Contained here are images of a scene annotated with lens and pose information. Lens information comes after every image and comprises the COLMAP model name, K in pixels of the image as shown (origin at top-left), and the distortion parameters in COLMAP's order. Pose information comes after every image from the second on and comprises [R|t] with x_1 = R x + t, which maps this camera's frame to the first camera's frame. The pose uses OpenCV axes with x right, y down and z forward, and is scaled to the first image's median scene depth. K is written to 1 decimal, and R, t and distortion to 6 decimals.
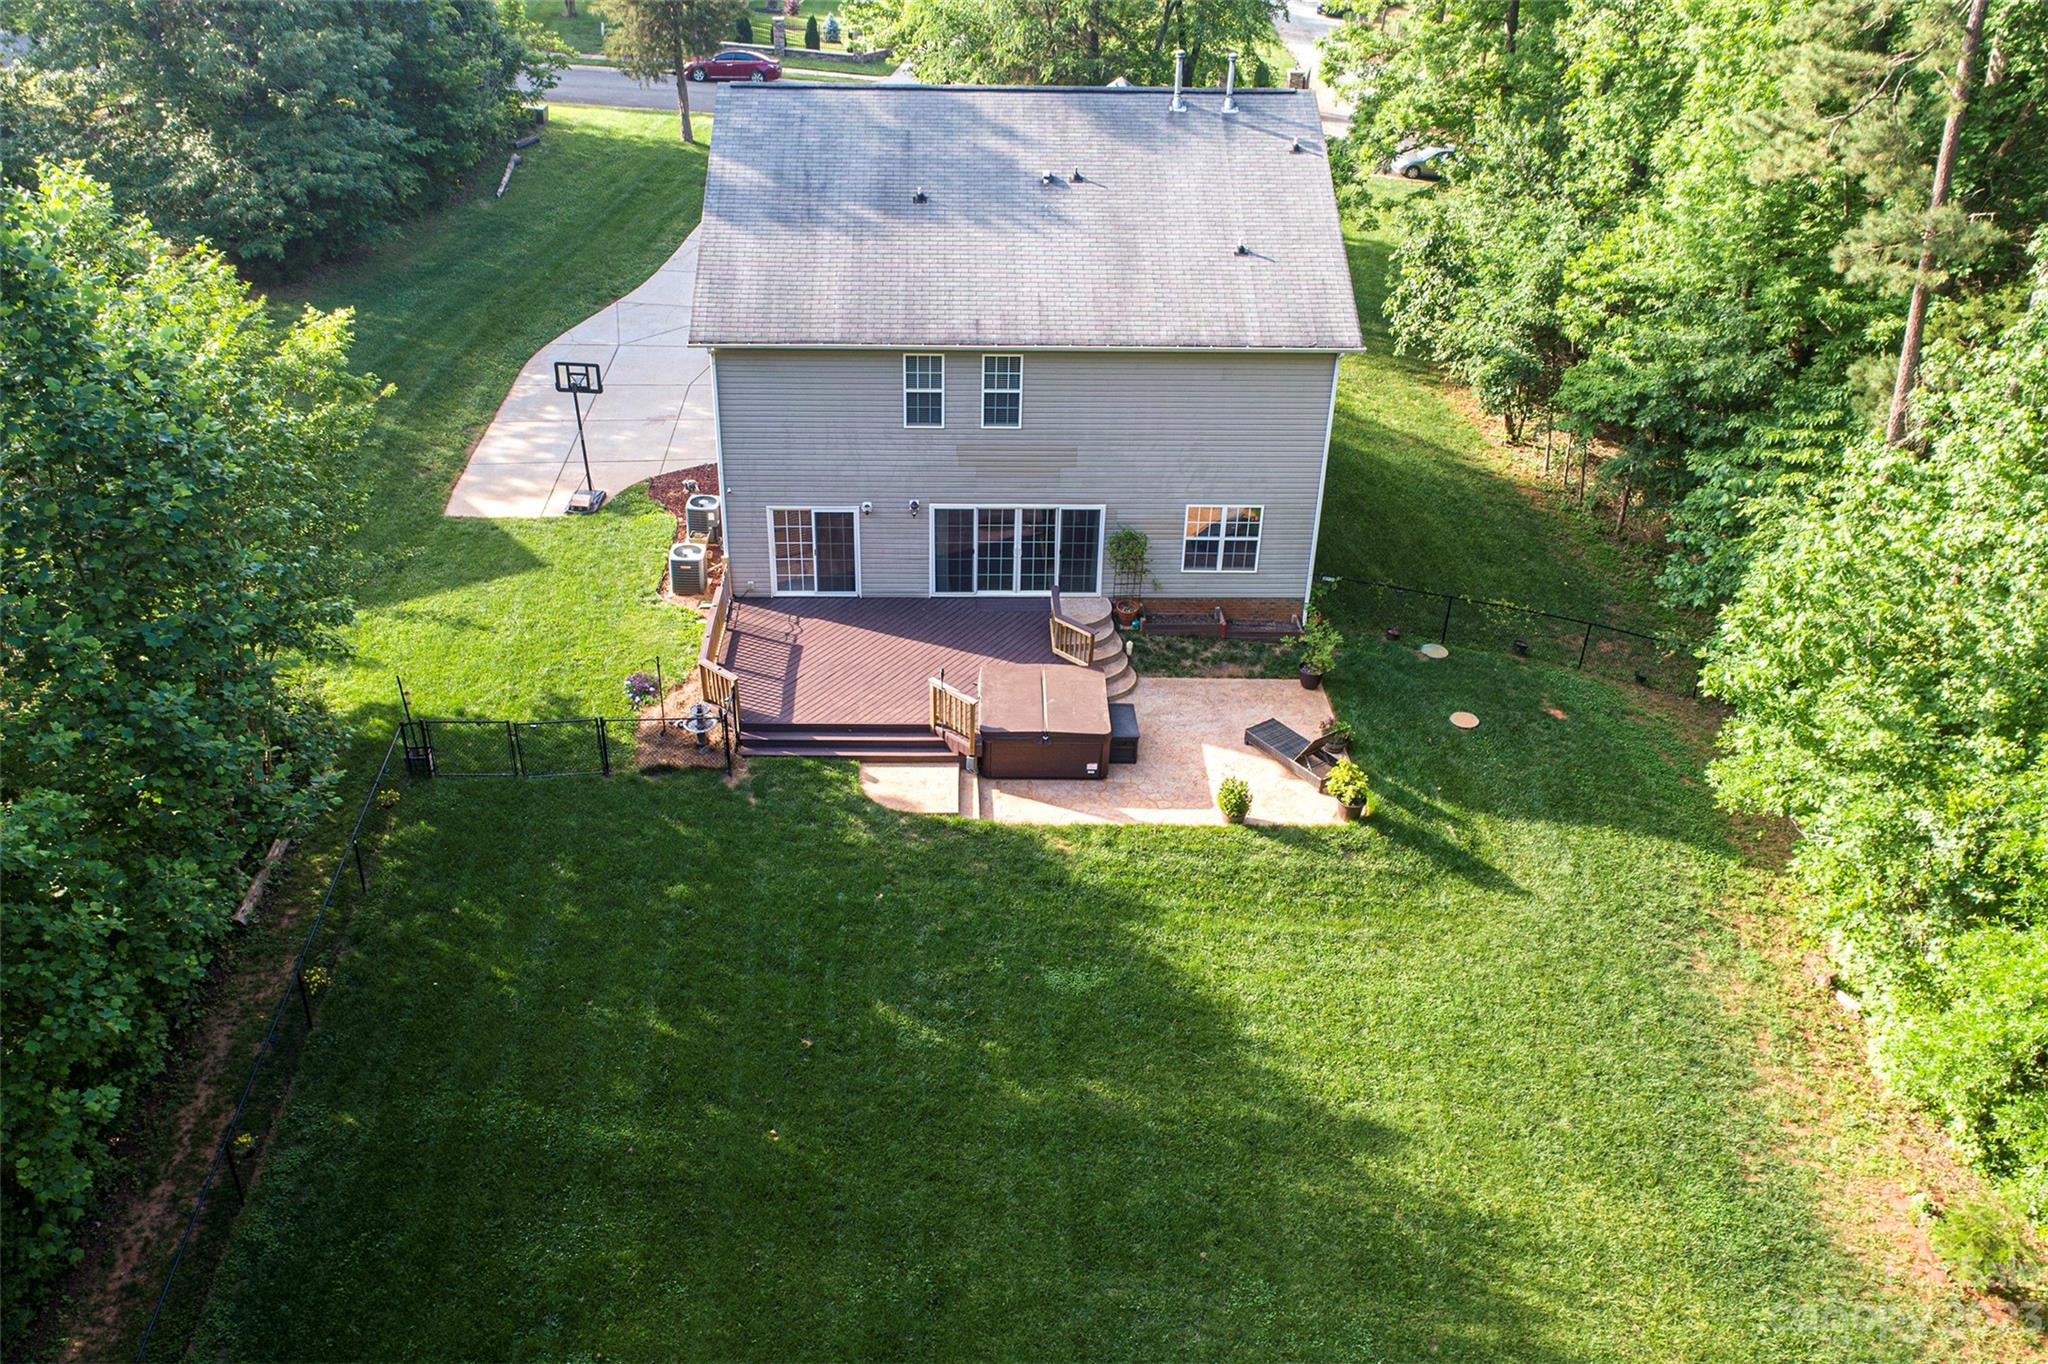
lens RADIAL K [[1751.3, 0, 1024.0], [0, 1751.3, 682.0], [0, 0, 1]] dist [-0.002921, -0.000071]
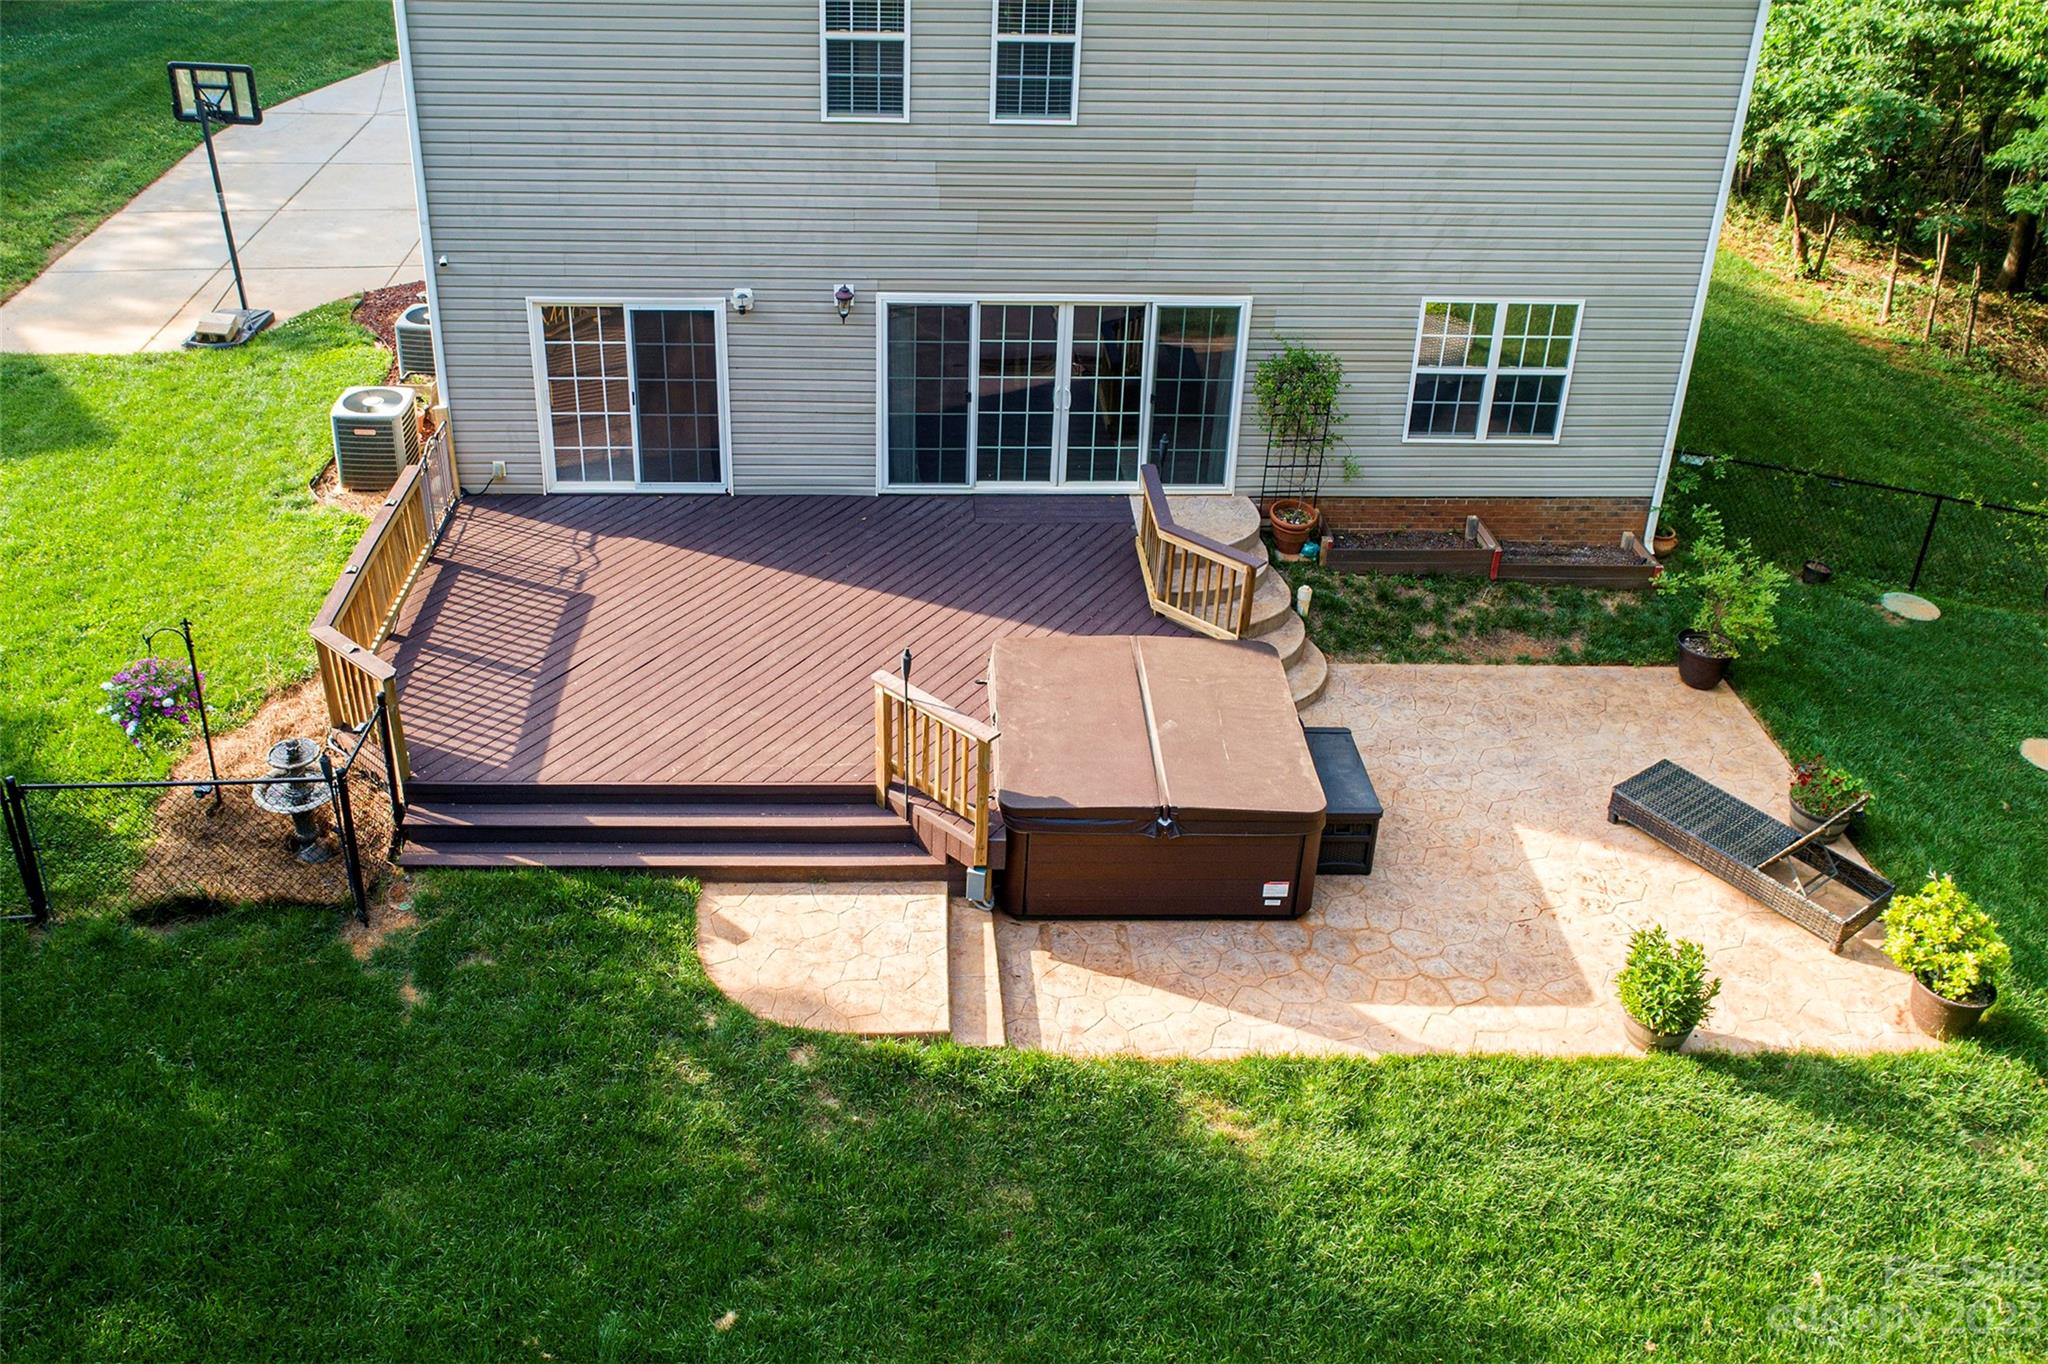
lens RADIAL K [[1824.0, 0, 1027.6], [0, 1824.0, 550.2], [0, 0, 1]] dist [-0.007961, -0.001084]
pose [[0.999630, 0.000059, 0.027218, -0.027117], [0.001366, 0.998628, -0.052350, -0.007462], [-0.027184, 0.052368, 0.998258, 0.518772]]
